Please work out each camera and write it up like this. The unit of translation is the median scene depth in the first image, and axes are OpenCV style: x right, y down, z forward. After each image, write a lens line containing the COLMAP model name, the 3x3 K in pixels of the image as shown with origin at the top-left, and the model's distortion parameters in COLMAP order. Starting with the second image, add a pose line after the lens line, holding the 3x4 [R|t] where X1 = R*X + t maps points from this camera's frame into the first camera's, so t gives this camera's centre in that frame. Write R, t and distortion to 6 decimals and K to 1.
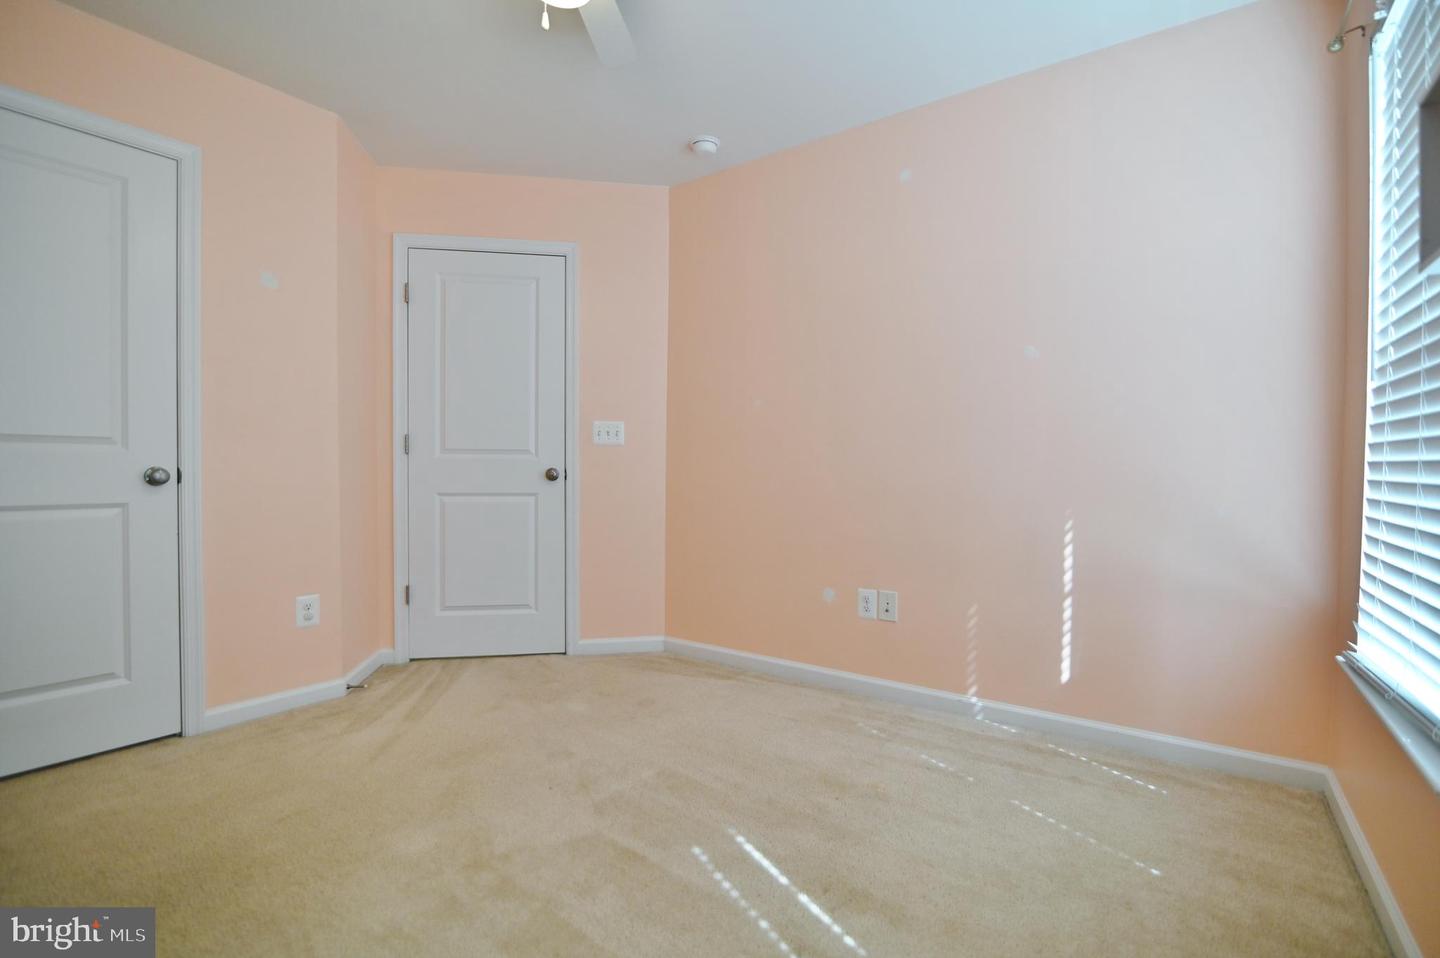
lens RADIAL K [[662.1, 0, 720.8], [0, 662.1, 476.0], [0, 0, 1]] dist [-0.013042, -0.000220]
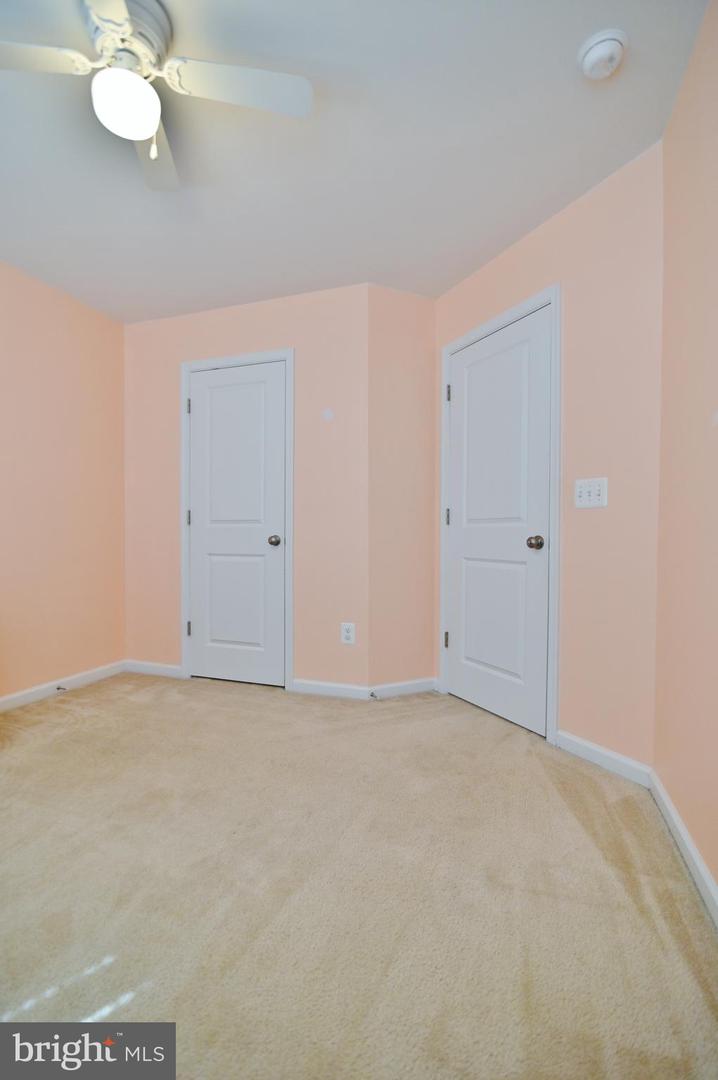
lens RADIAL K [[498.9, 0, 359.0], [0, 498.9, 540.0], [0, 0, 1]] dist [-0.000946, 0.000119]
pose [[0.298198, 0.005914, -0.954486, 0.430529], [-0.012616, 0.999918, 0.002254, -0.005274], [0.954421, 0.011370, 0.298248, 0.679116]]
